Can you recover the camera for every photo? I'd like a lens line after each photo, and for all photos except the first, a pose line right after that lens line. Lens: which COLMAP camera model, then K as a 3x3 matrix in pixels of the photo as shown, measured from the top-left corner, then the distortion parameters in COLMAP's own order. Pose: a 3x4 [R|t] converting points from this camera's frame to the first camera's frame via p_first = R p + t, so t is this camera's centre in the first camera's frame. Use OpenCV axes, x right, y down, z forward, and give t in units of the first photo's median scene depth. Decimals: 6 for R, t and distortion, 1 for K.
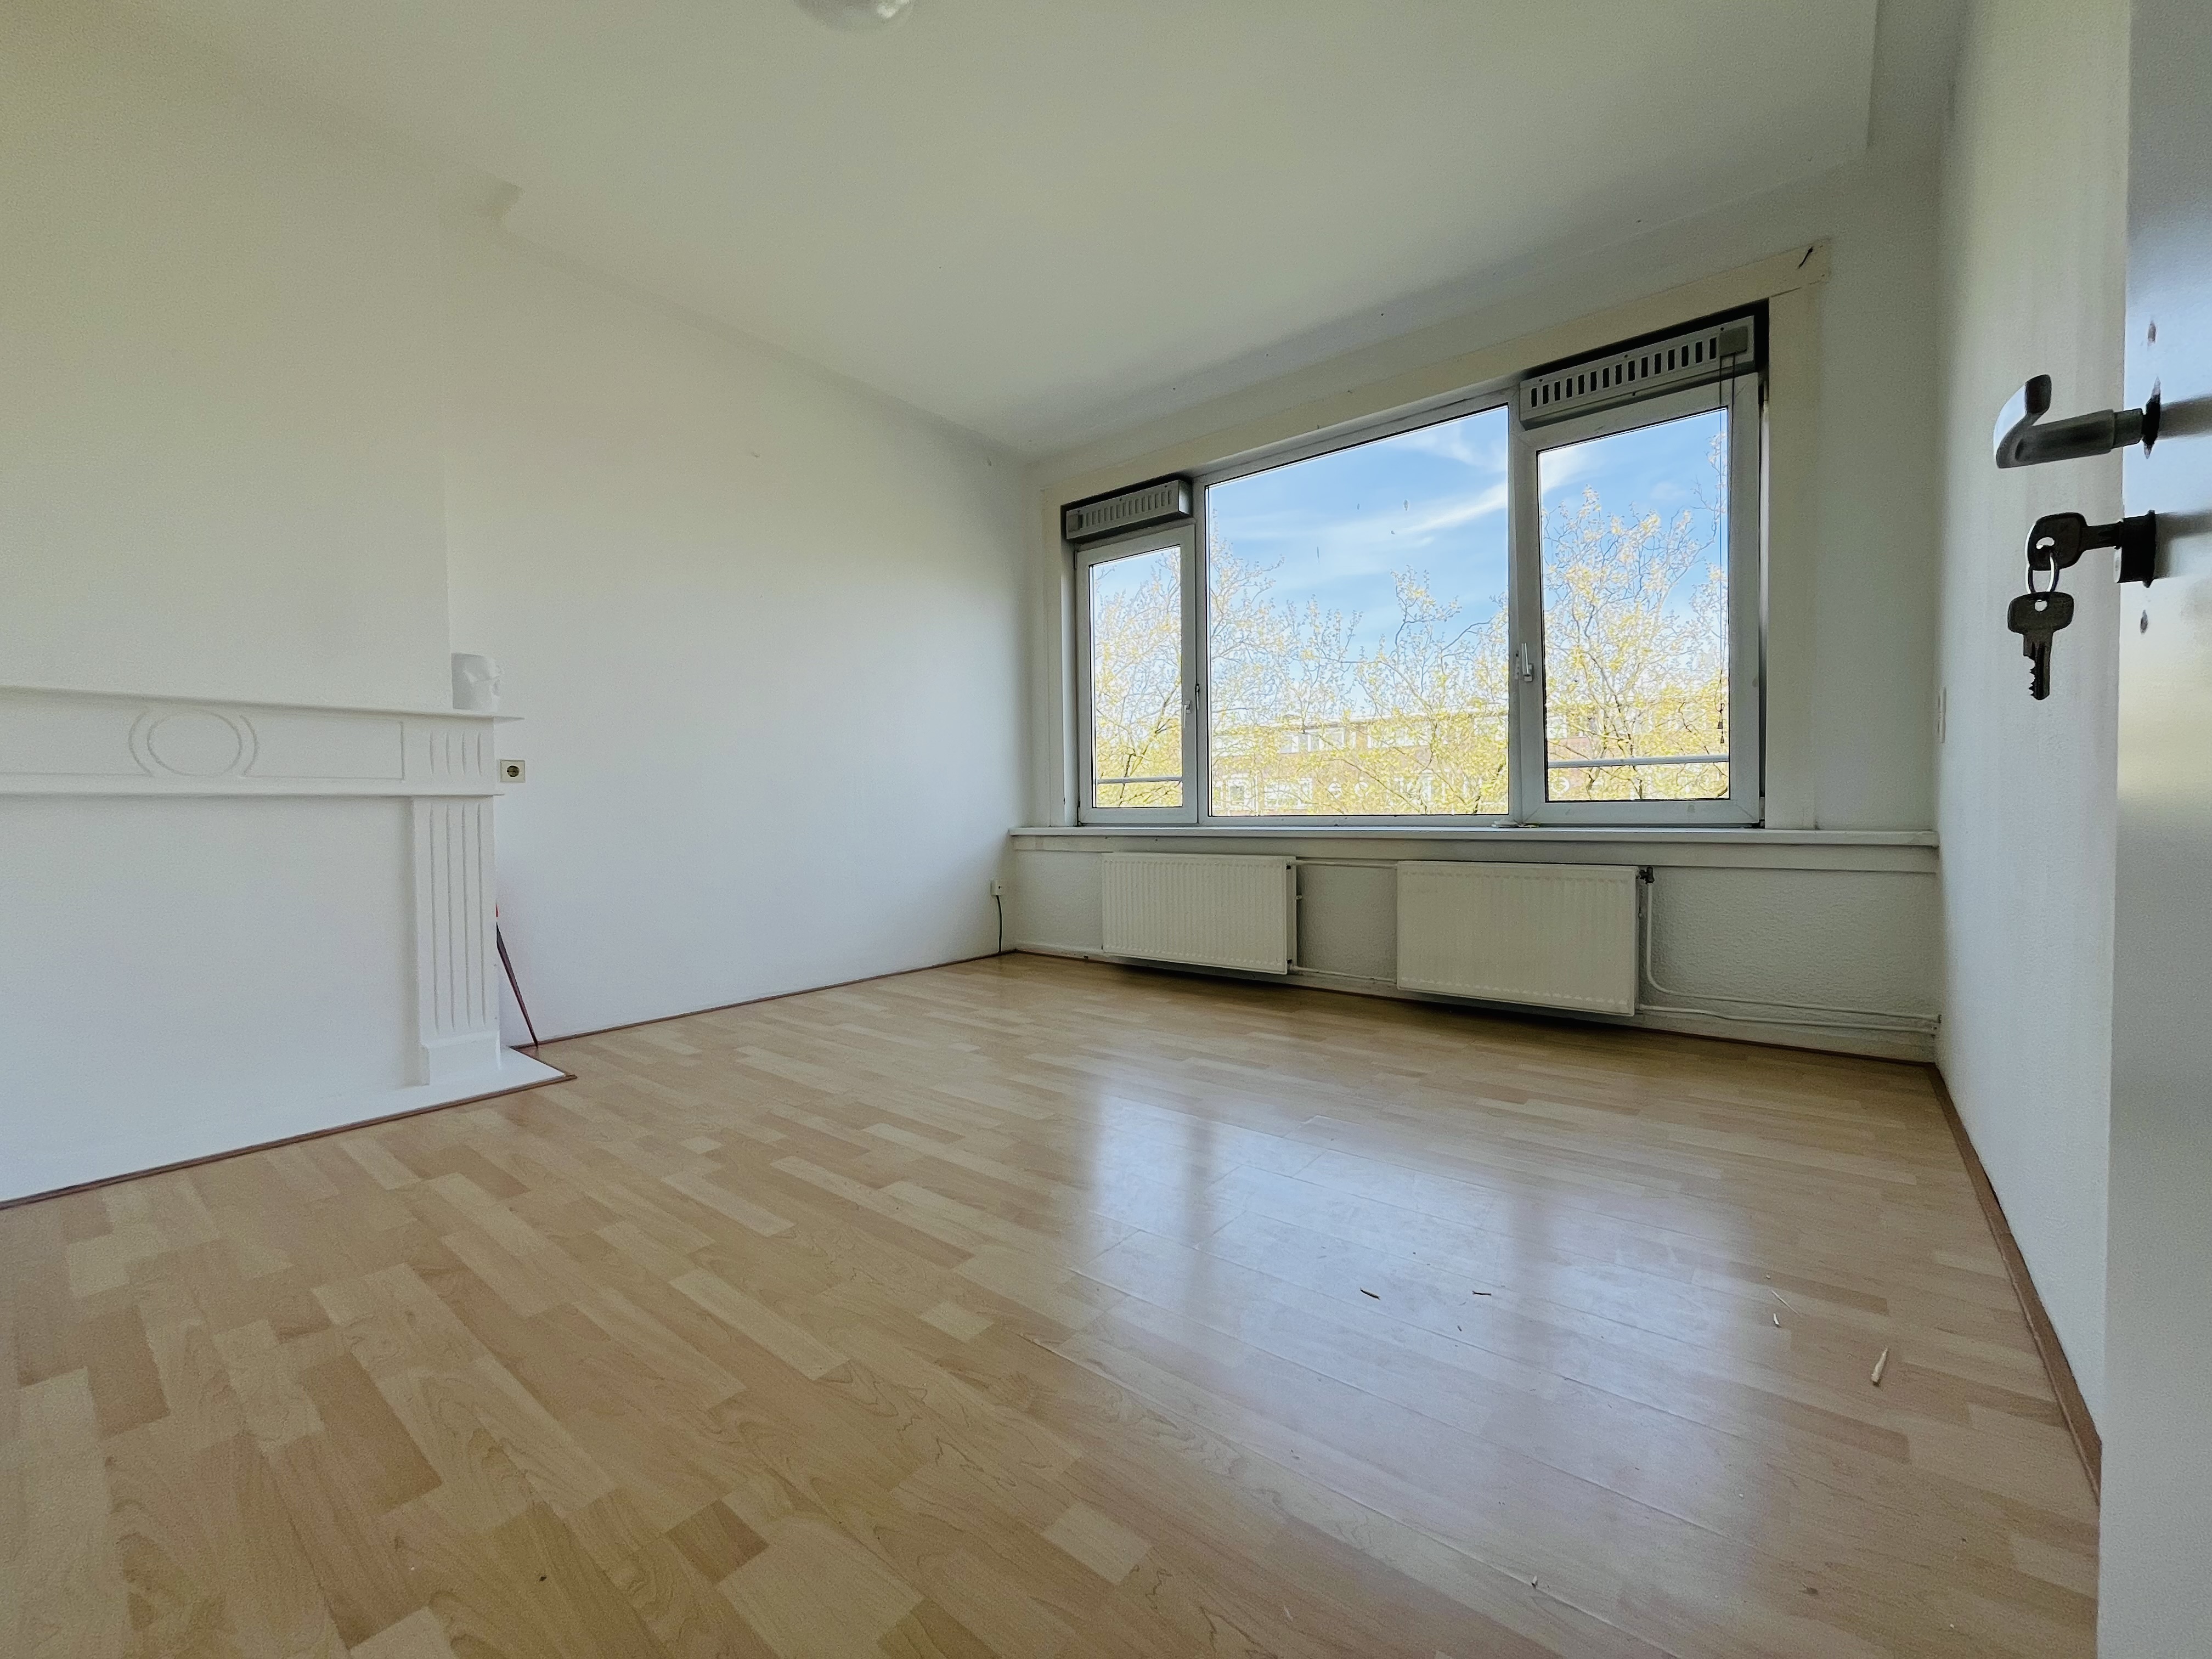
lens RADIAL K [[894.2, 0, 1106.0], [0, 894.2, 829.5], [0, 0, 1]] dist [-0.002374, 0.000479]
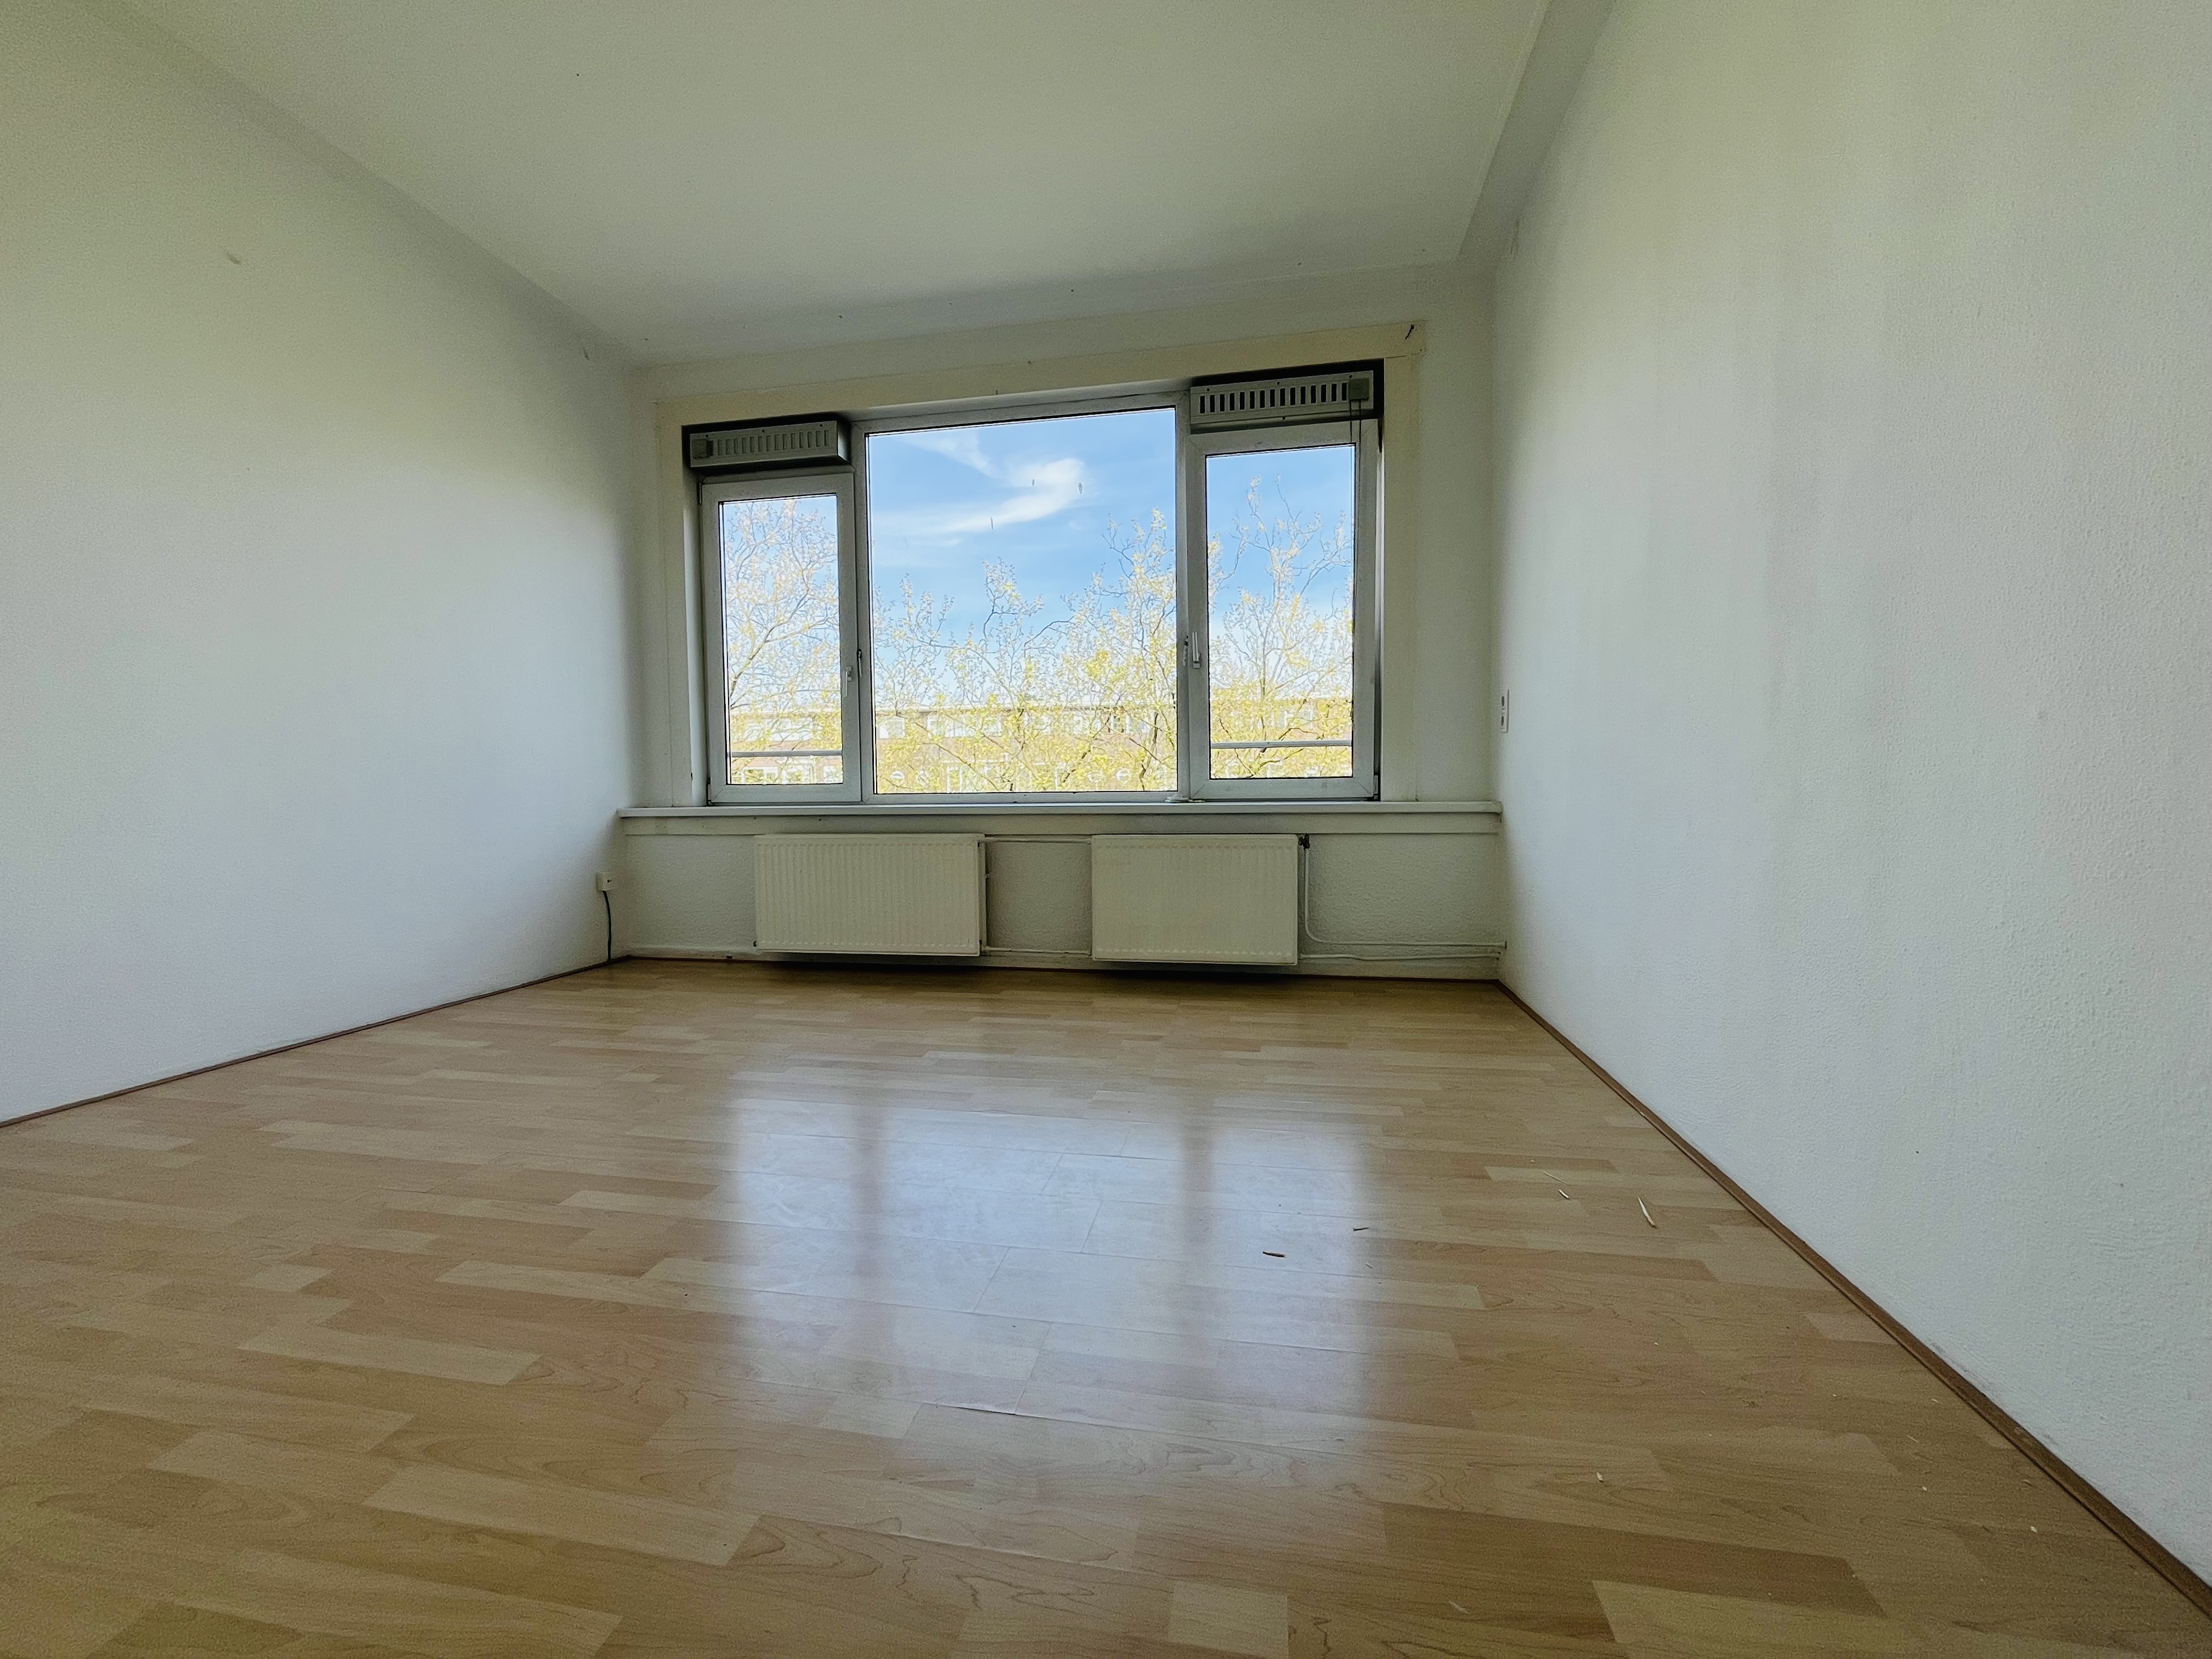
lens RADIAL K [[894.2, 0, 1106.0], [0, 894.2, 829.5], [0, 0, 1]] dist [-0.002374, 0.000479]
pose [[0.883462, -0.016137, 0.468225, -0.141873], [0.010258, 0.999833, 0.015102, 0.014170], [-0.468391, -0.008539, 0.883480, 0.094556]]
